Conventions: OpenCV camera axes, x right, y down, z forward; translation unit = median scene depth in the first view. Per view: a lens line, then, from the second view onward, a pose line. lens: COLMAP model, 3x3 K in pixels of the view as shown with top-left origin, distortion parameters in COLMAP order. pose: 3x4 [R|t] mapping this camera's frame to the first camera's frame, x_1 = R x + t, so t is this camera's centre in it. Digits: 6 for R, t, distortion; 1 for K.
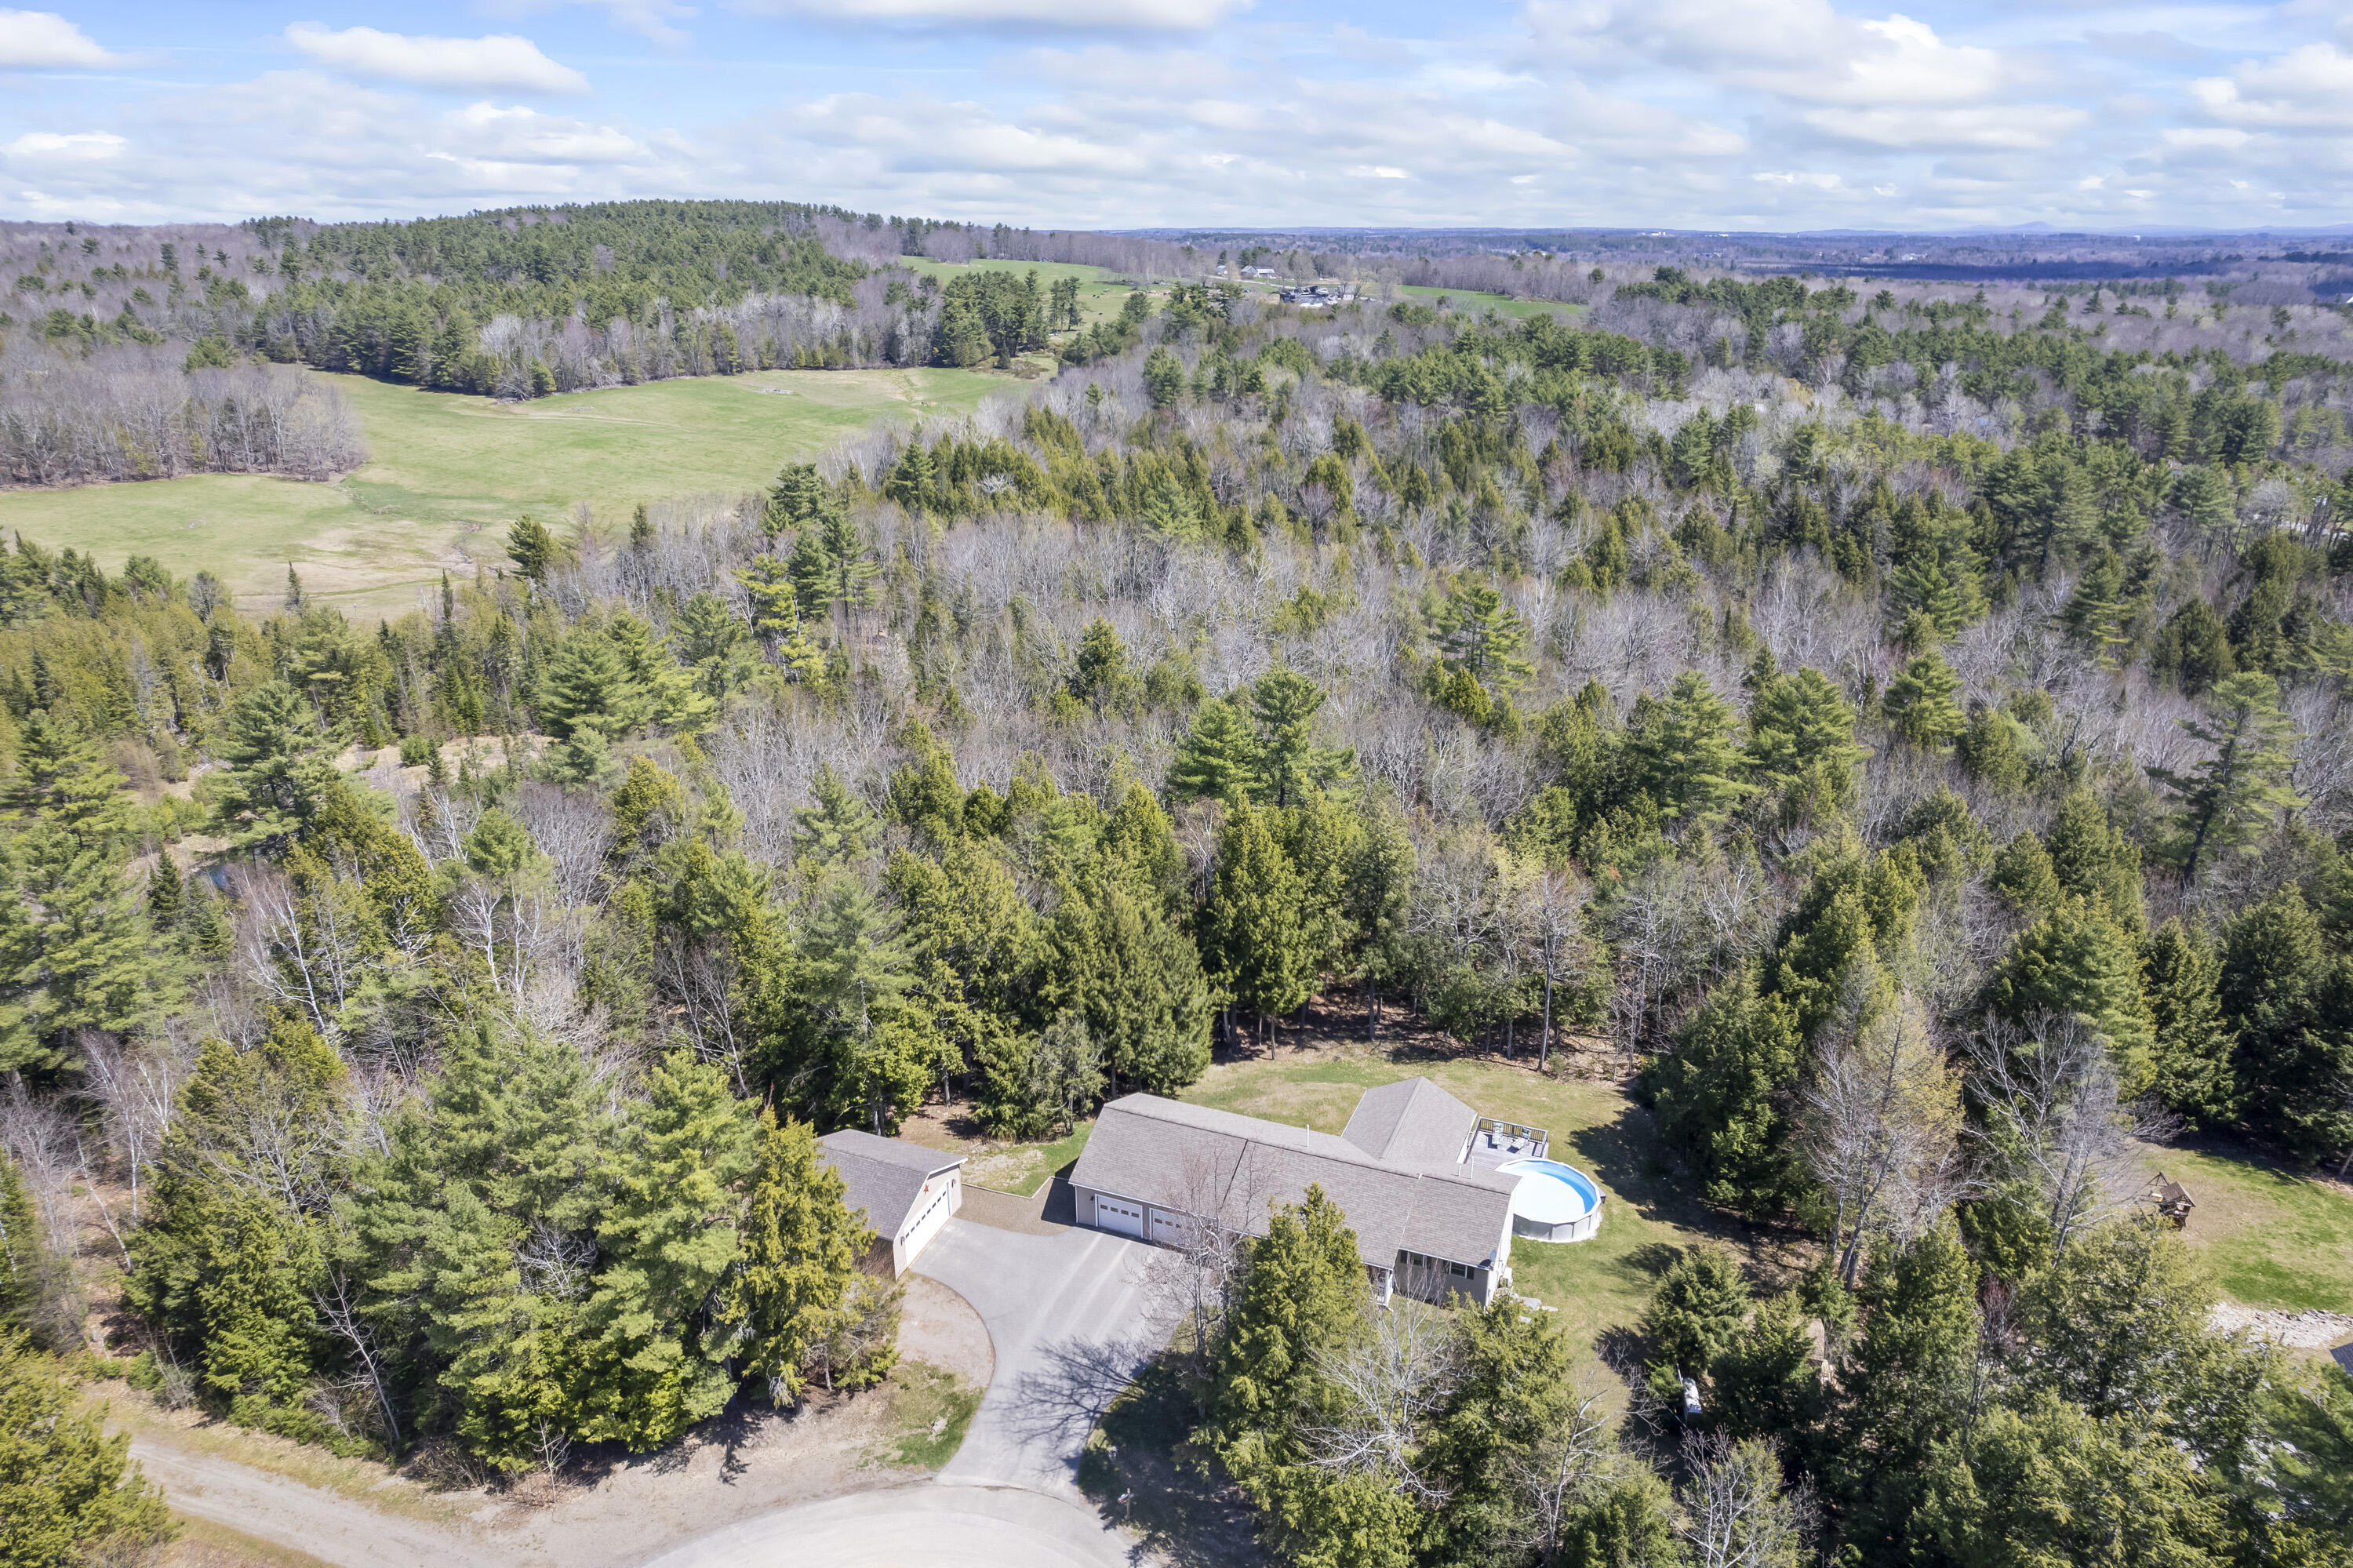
lens RADIAL K [[1499.2, 0, 1176.5], [0, 1499.2, 784.0], [0, 0, 1]] dist [-0.072221, 0.061278]
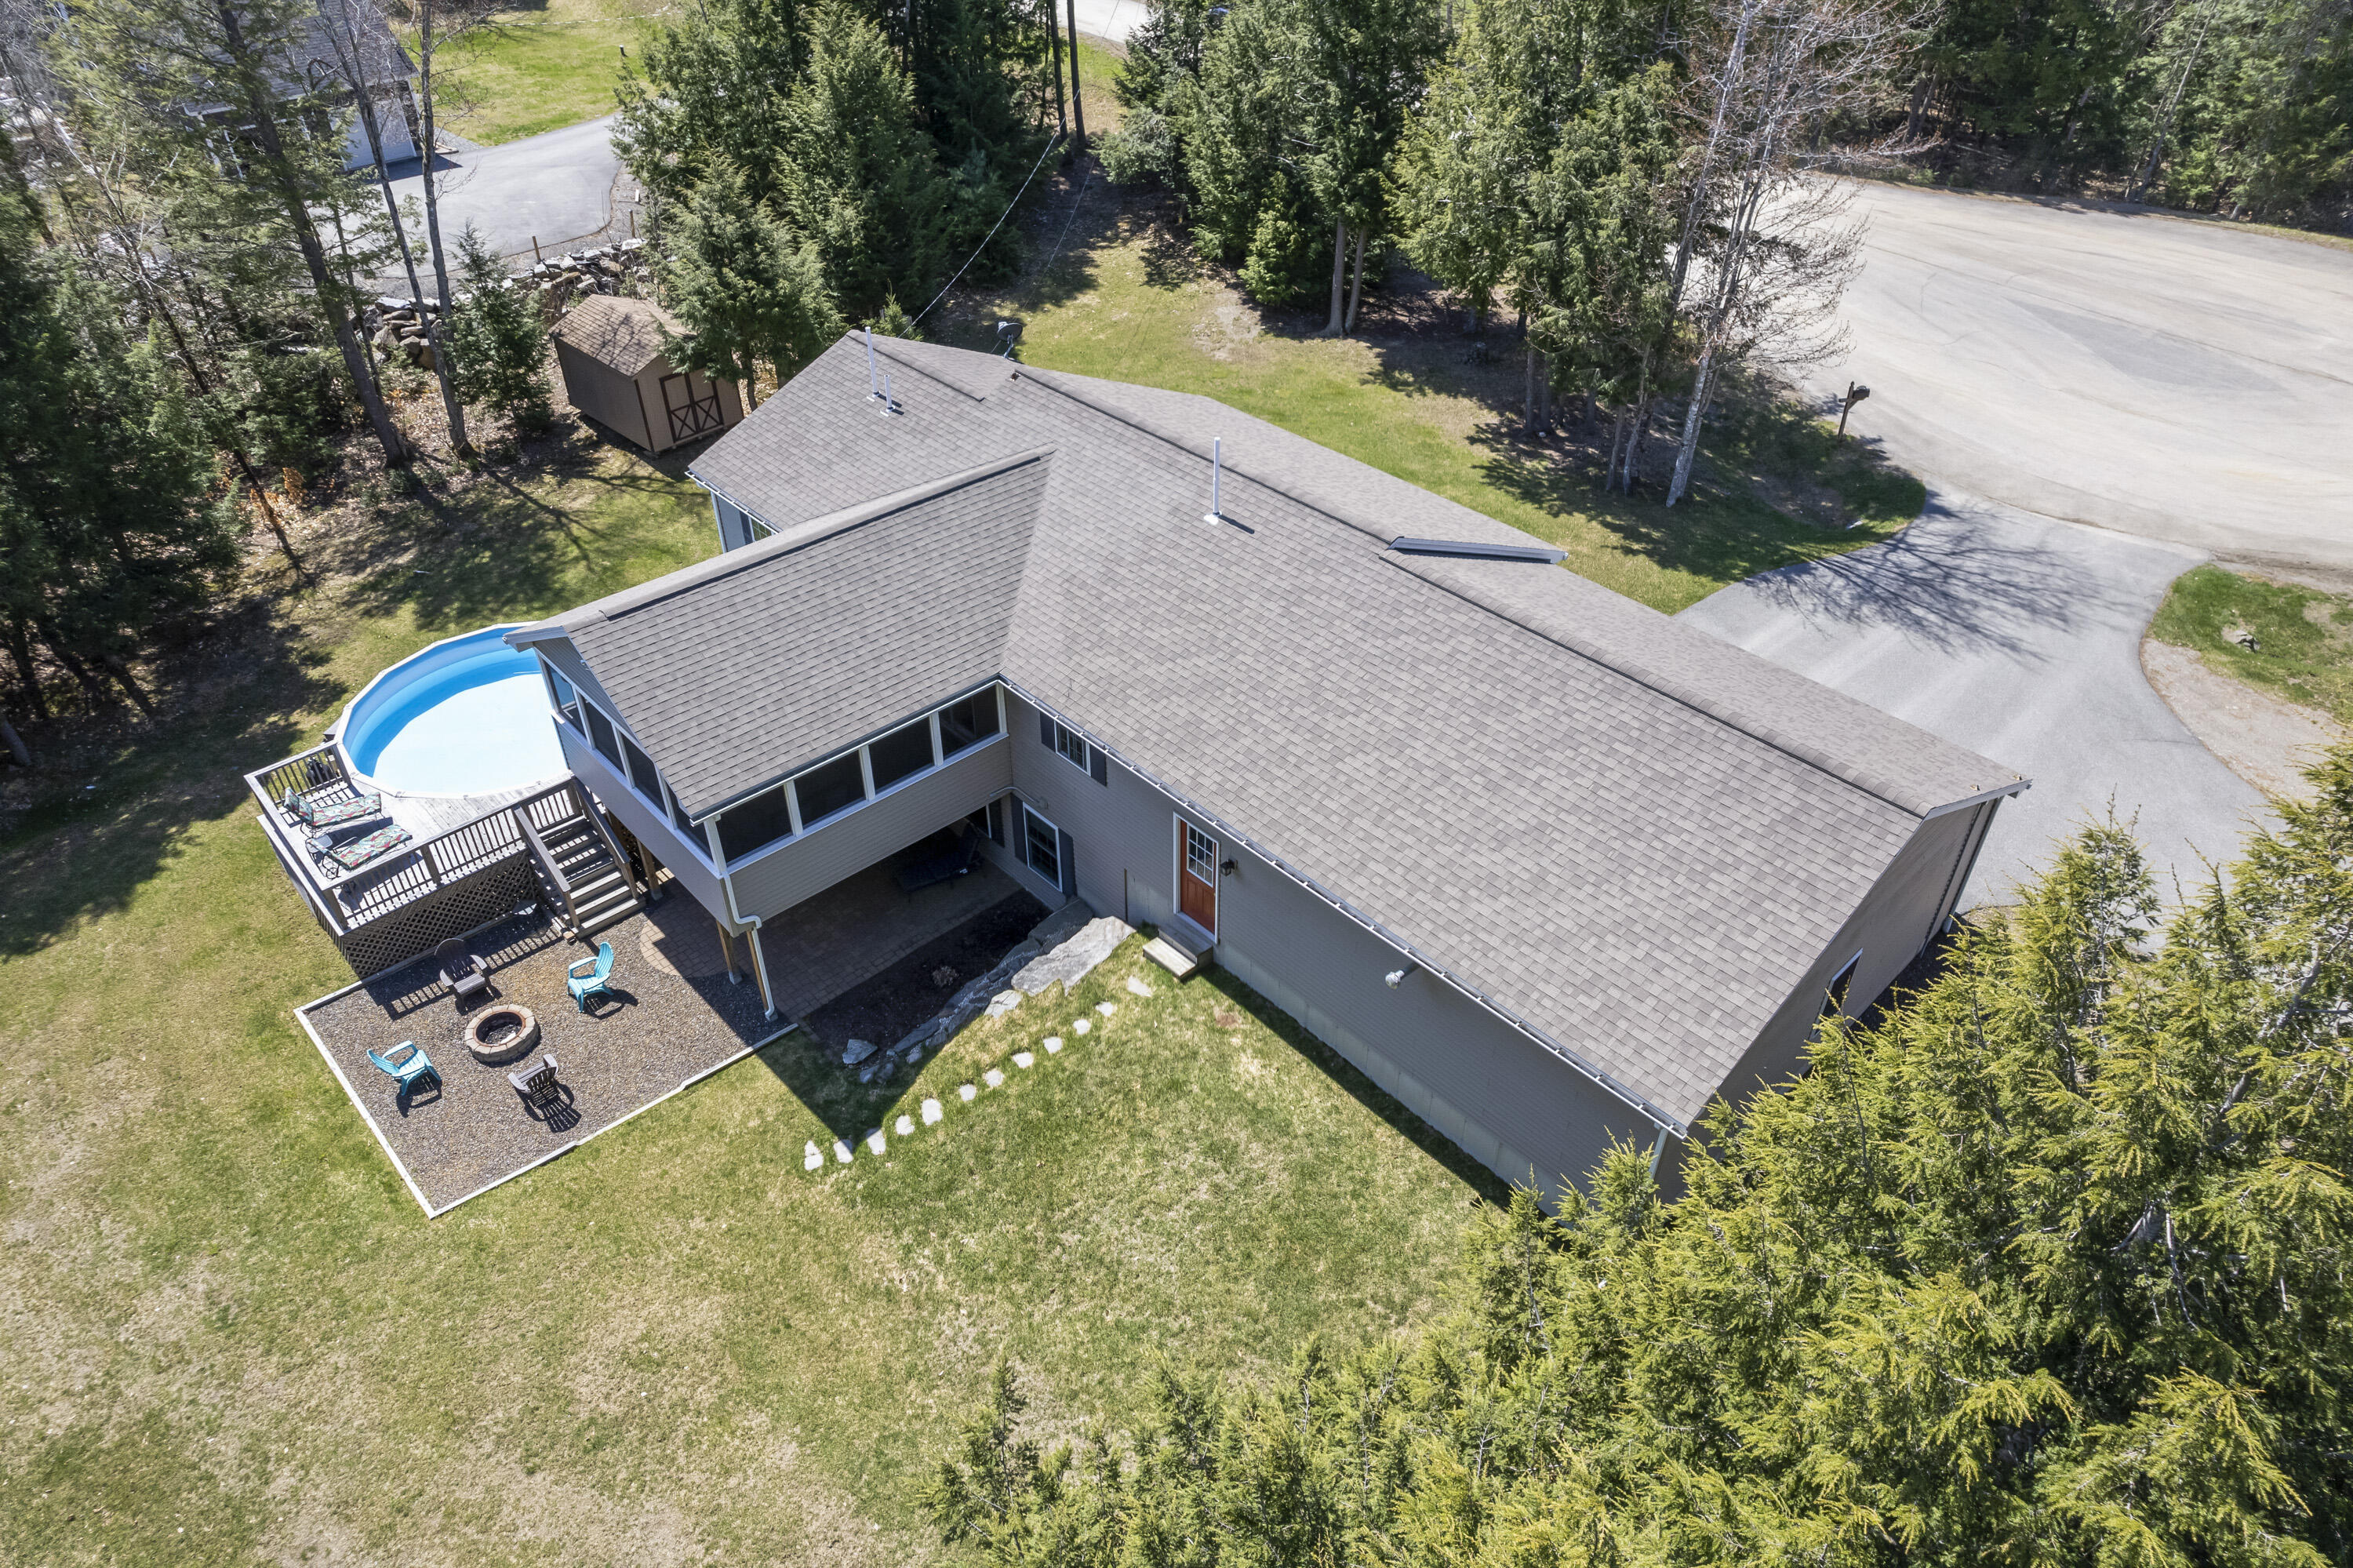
lens RADIAL K [[1499.2, 0, 1176.5], [0, 1499.2, 784.0], [0, 0, 1]] dist [-0.072221, 0.061278]
pose [[-0.906173, -0.251673, 0.339869, -0.025176], [0.152646, 0.554828, 0.817842, 0.028870], [-0.394397, 0.792986, -0.464353, 1.374846]]
